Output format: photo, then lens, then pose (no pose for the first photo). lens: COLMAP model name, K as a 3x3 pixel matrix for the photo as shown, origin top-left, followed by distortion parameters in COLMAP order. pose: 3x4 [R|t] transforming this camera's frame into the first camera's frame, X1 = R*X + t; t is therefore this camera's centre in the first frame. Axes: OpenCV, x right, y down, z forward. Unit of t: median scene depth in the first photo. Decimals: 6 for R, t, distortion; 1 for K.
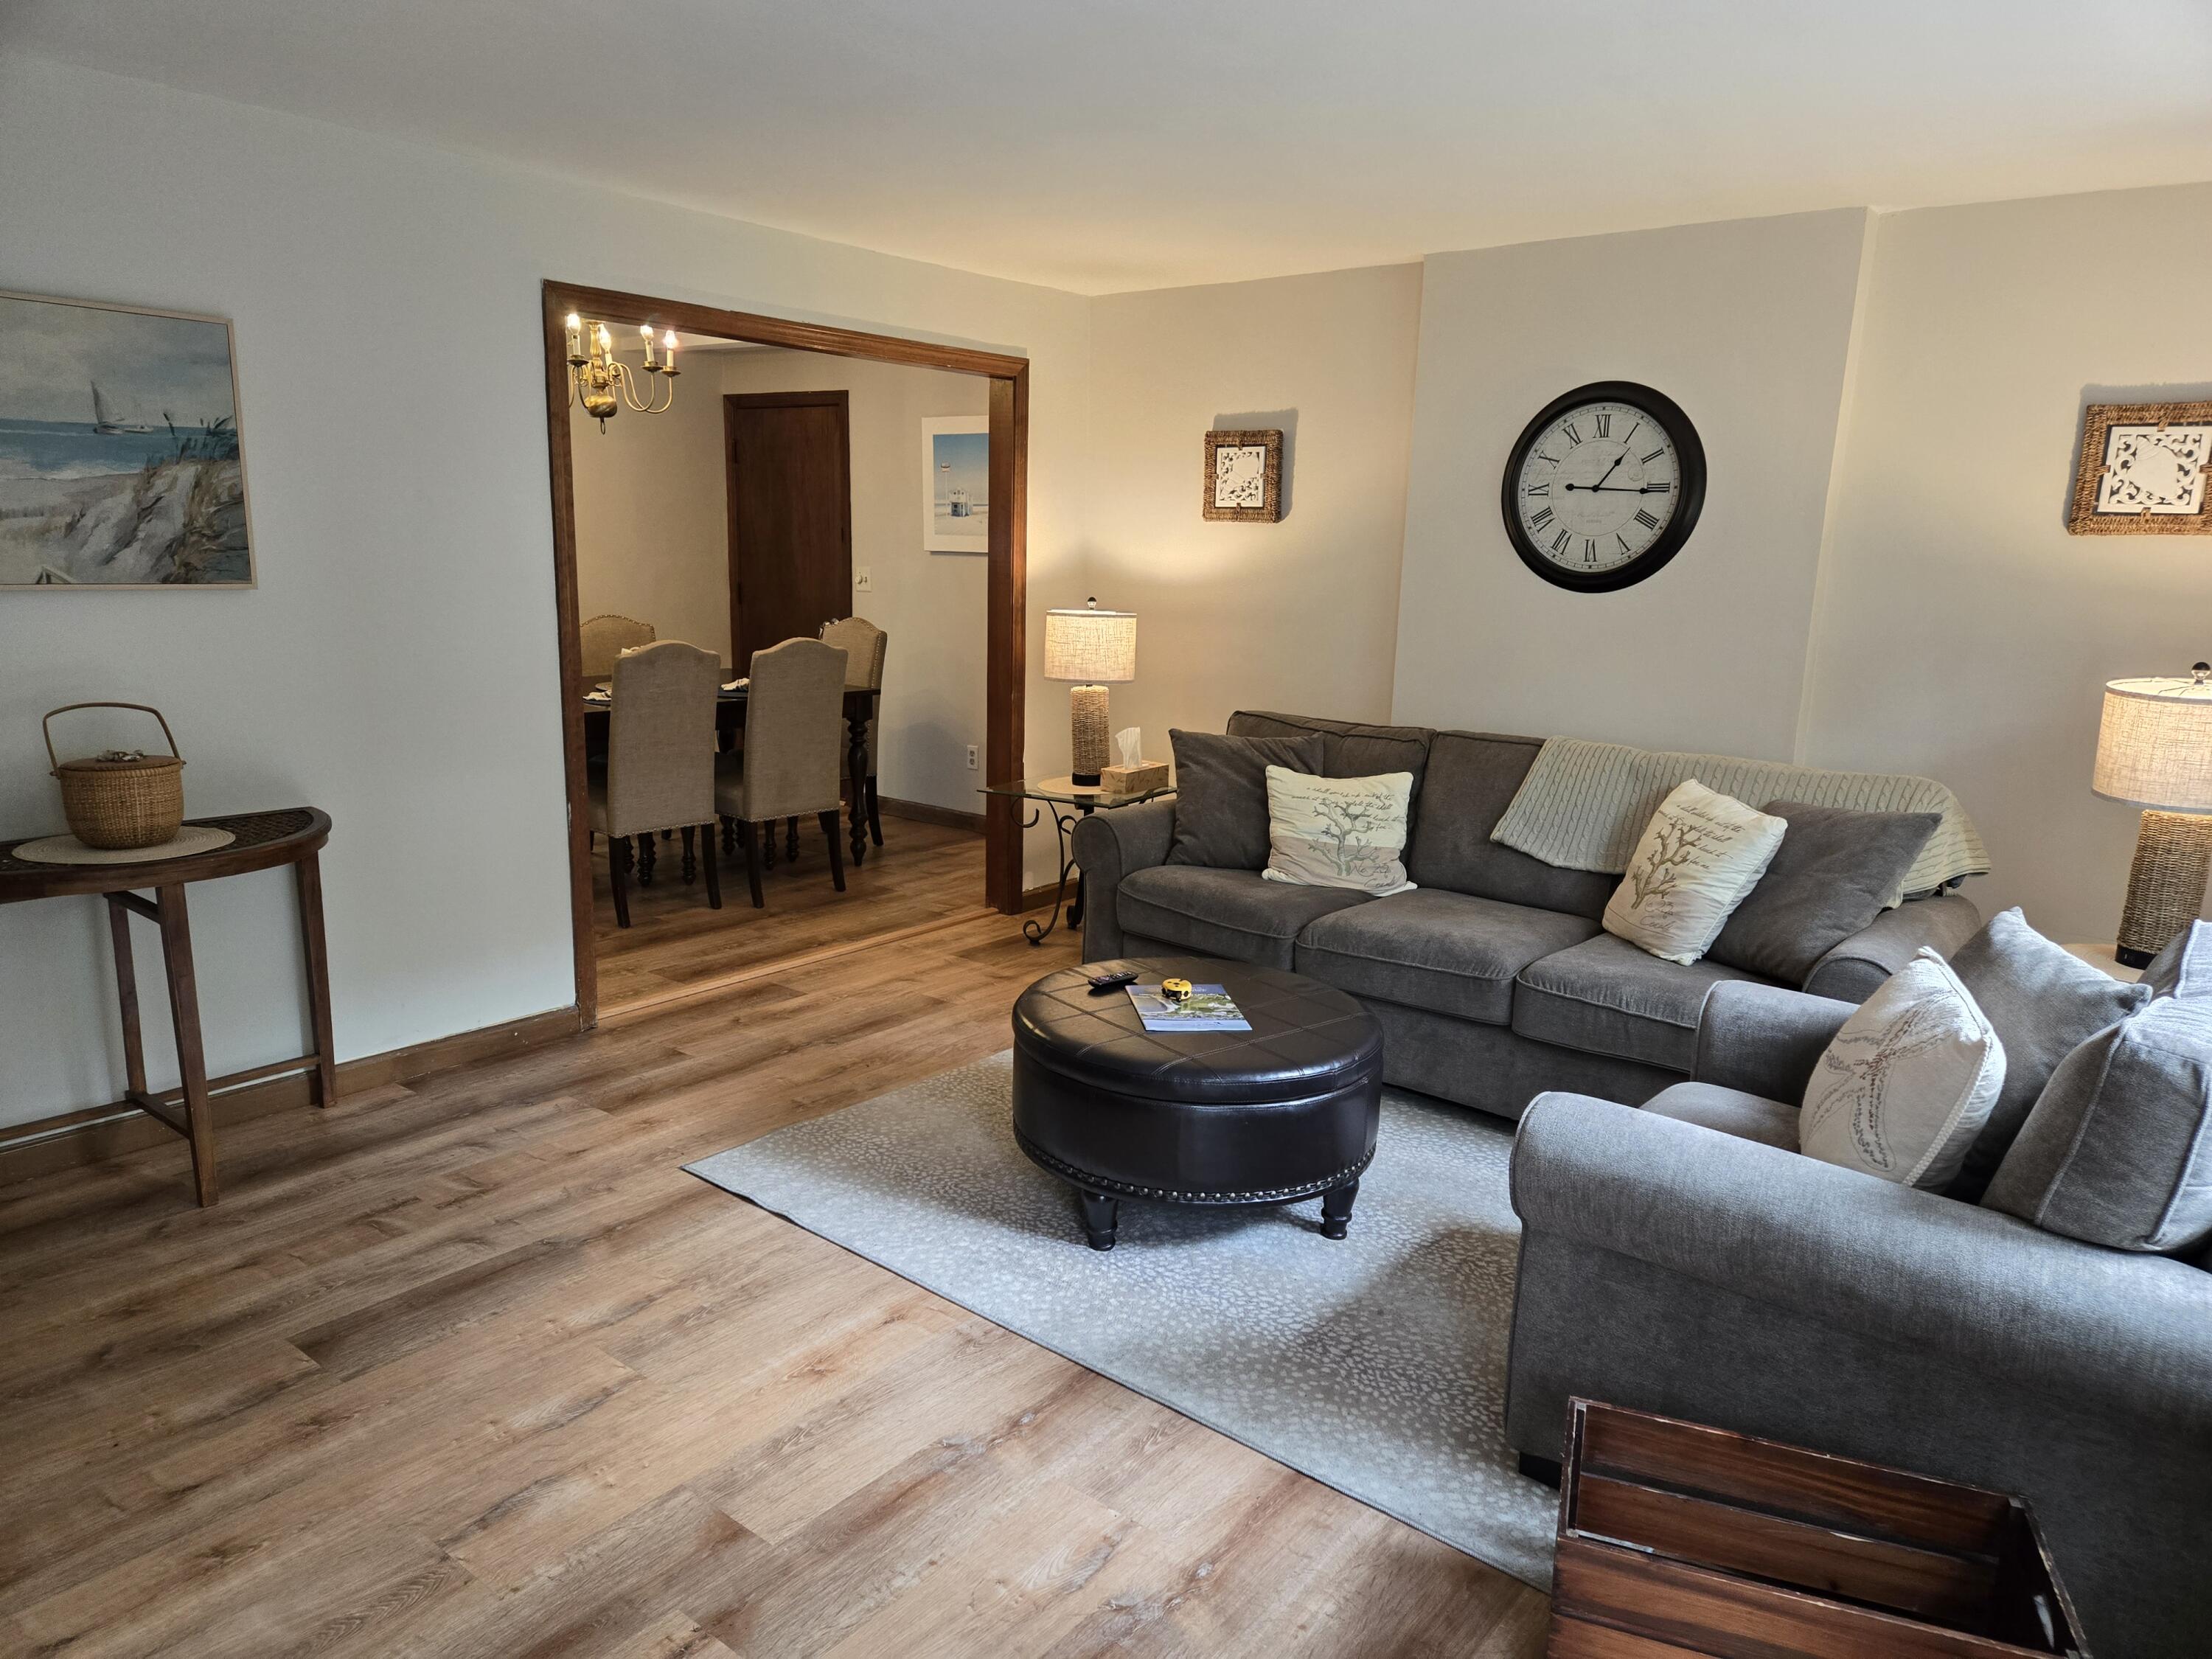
lens RADIAL K [[1480.3, 0, 1116.3], [0, 1480.3, 824.6], [0, 0, 1]] dist [0.086454, -0.065737]
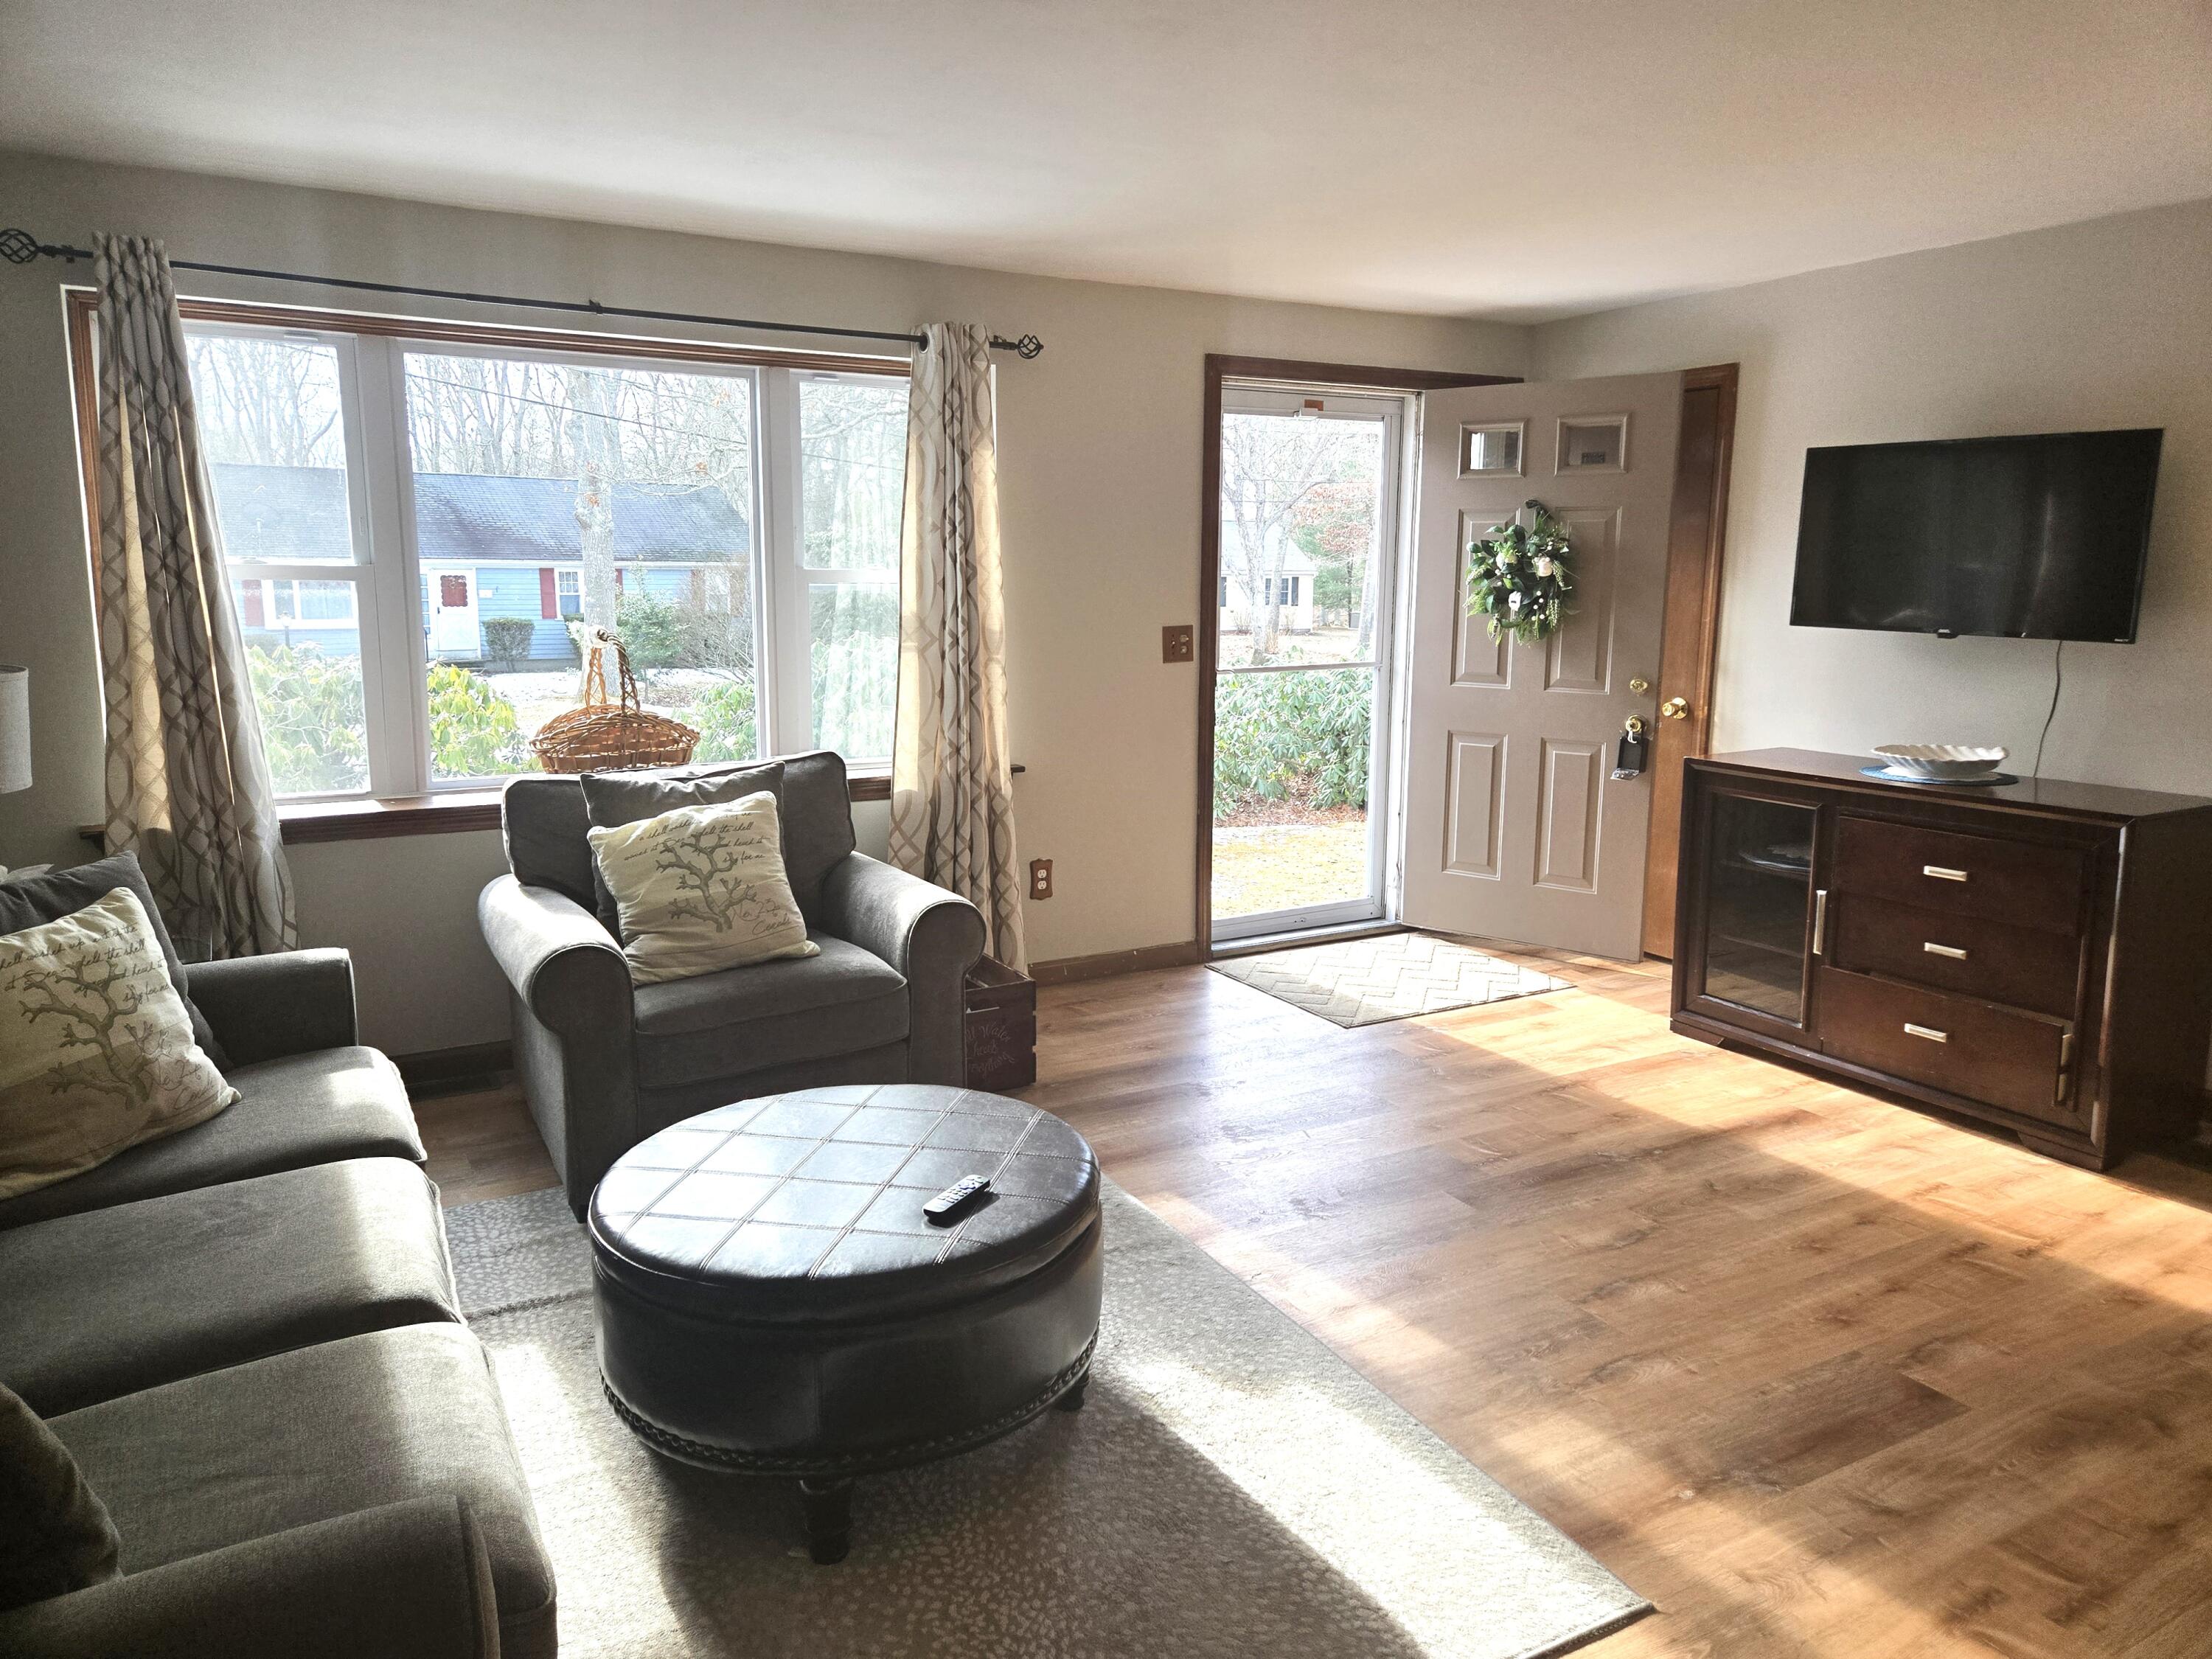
lens RADIAL K [[1480.3, 0, 1116.3], [0, 1480.3, 824.6], [0, 0, 1]] dist [0.086454, -0.065737]
pose [[-0.928424, -0.097981, 0.358369, -0.231548], [0.038824, 0.933729, 0.355869, -0.242891], [-0.369488, 0.344310, -0.863093, 1.250022]]
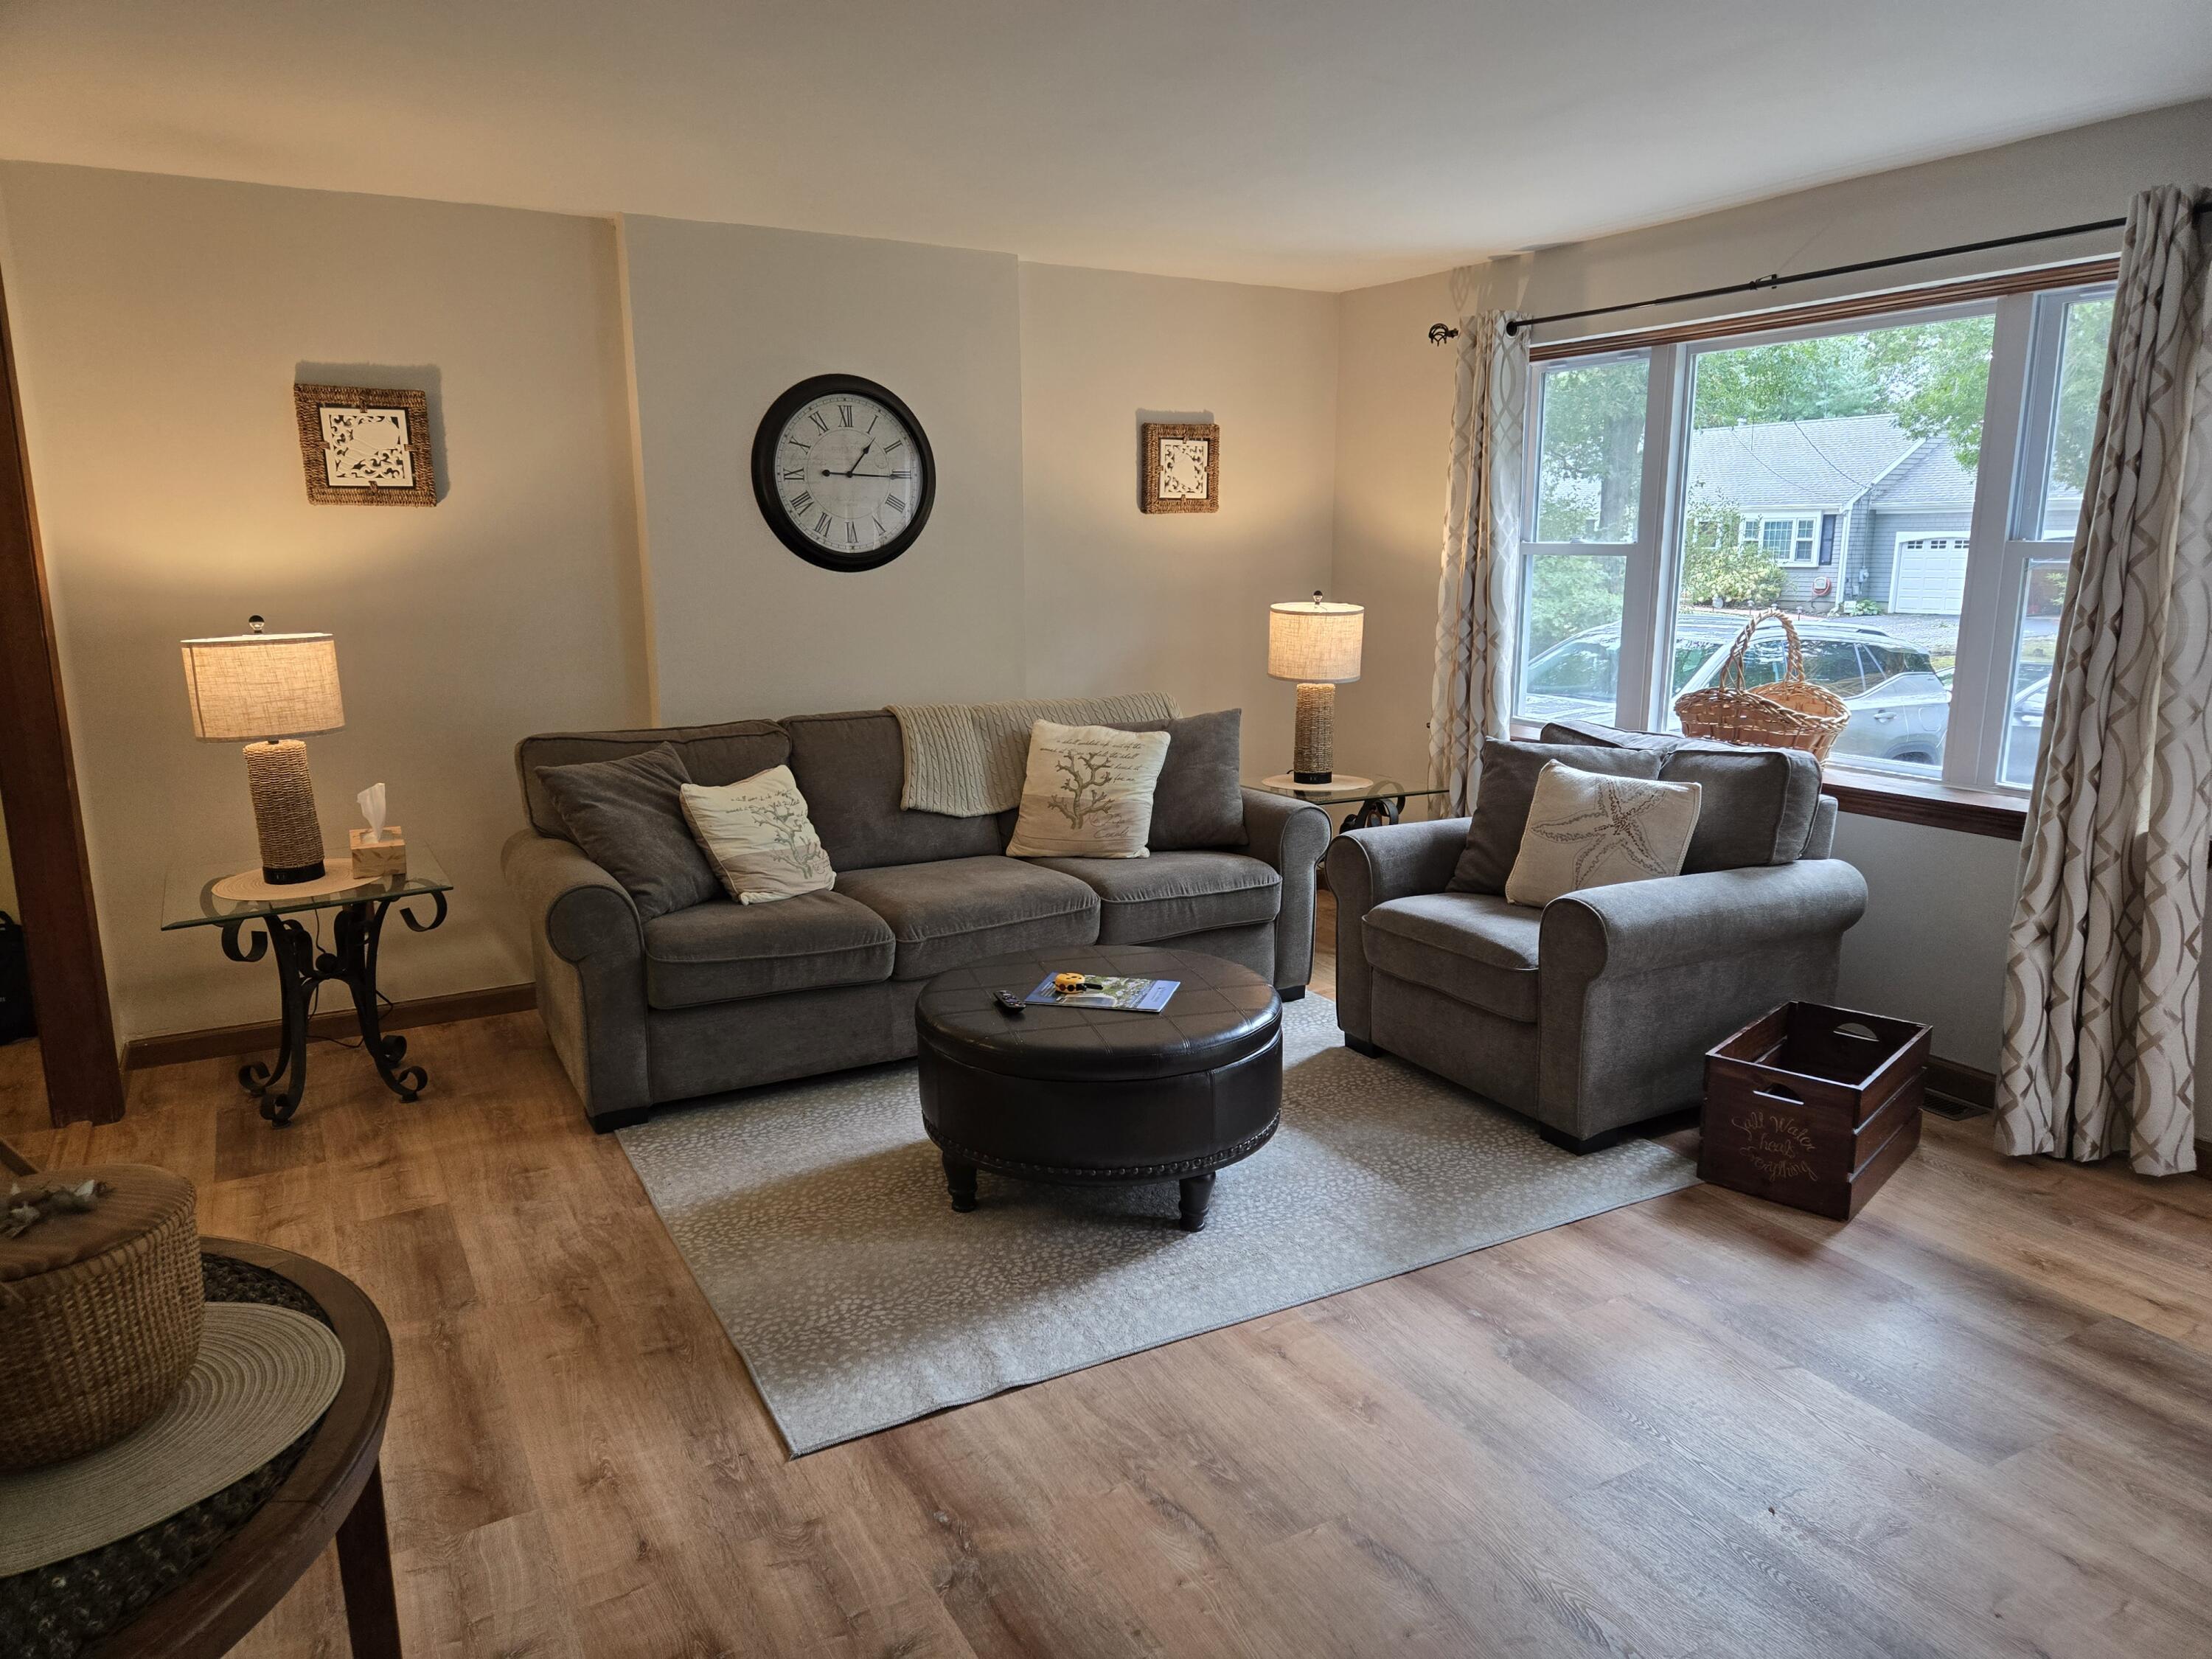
lens RADIAL K [[1486.5, 0, 1099.5], [0, 1486.5, 832.9], [0, 0, 1]] dist [0.076878, -0.047004]
pose [[0.371388, -0.213526, 0.903591, -0.672856], [0.192184, 0.969799, 0.150182, -0.107787], [-0.908370, 0.117880, 0.401208, 0.462393]]
